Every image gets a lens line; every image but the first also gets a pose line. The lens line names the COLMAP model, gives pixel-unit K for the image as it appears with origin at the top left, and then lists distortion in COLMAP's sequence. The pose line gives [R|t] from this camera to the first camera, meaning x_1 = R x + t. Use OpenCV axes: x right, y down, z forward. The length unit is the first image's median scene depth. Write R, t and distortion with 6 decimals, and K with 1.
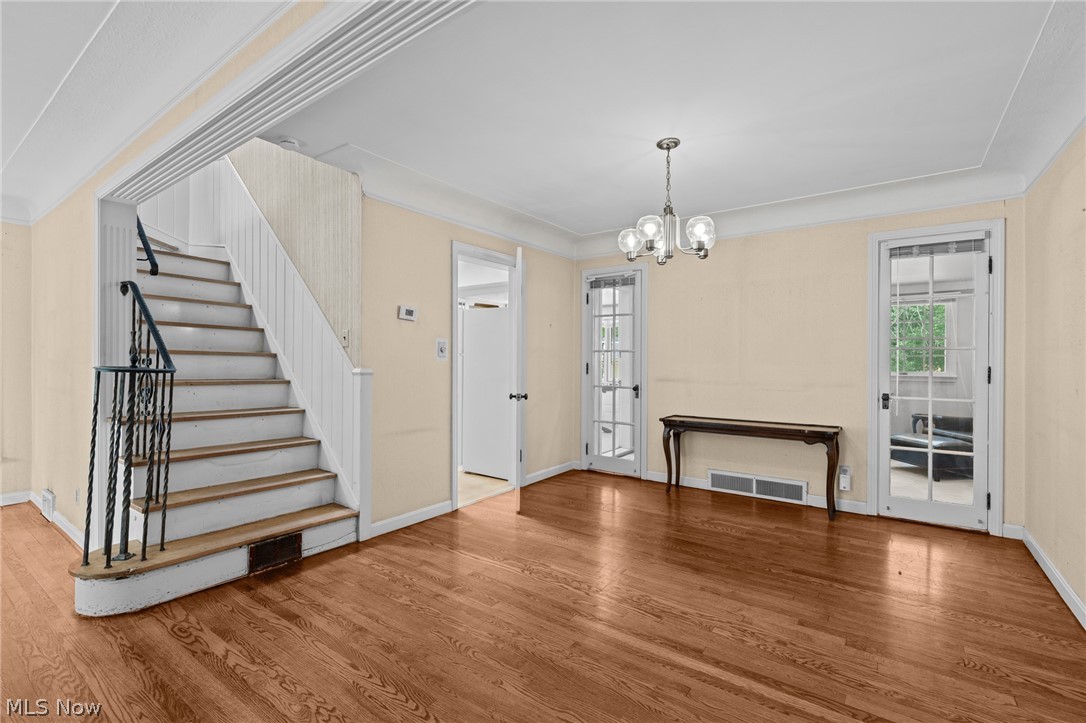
lens RADIAL K [[485.1, 0, 548.2], [0, 485.1, 358.0], [0, 0, 1]] dist [0.001119, -0.000789]
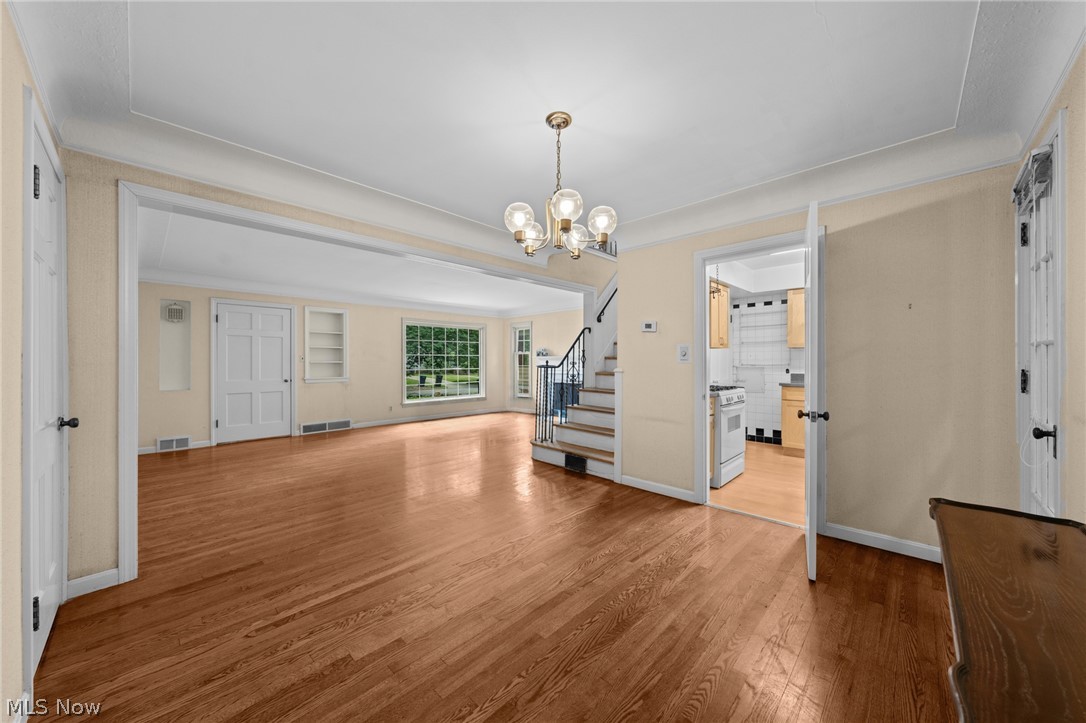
lens RADIAL K [[386.7, 0, 540.4], [0, 386.7, 360.5], [0, 0, 1]] dist [0.001905, -0.000049]
pose [[-0.145594, -0.002913, -0.989340, 0.819435], [0.005169, 0.999980, -0.003705, 0.001754], [0.989331, -0.005653, -0.145576, 0.921858]]
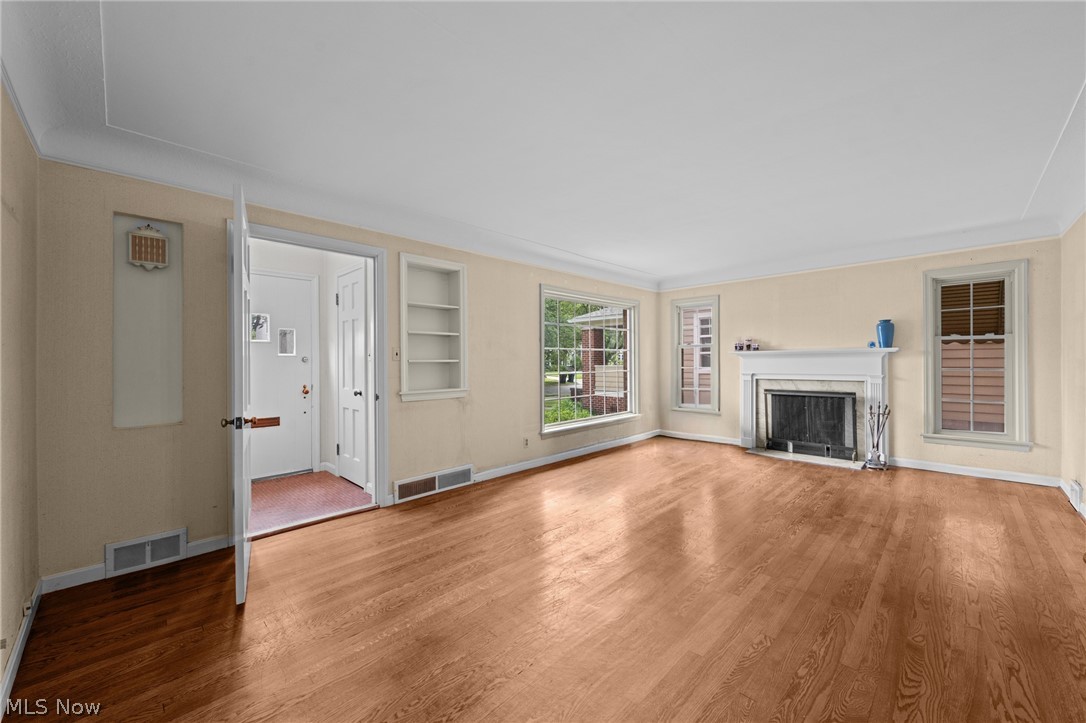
lens RADIAL K [[418.2, 0, 545.4], [0, 418.2, 361.2], [0, 0, 1]] dist [-0.001011, -0.000498]
pose [[-0.154268, 0.000082, -0.988029, 0.064324], [0.007300, 0.999973, -0.001057, 0.000097], [0.988002, -0.007375, -0.154265, -0.013073]]
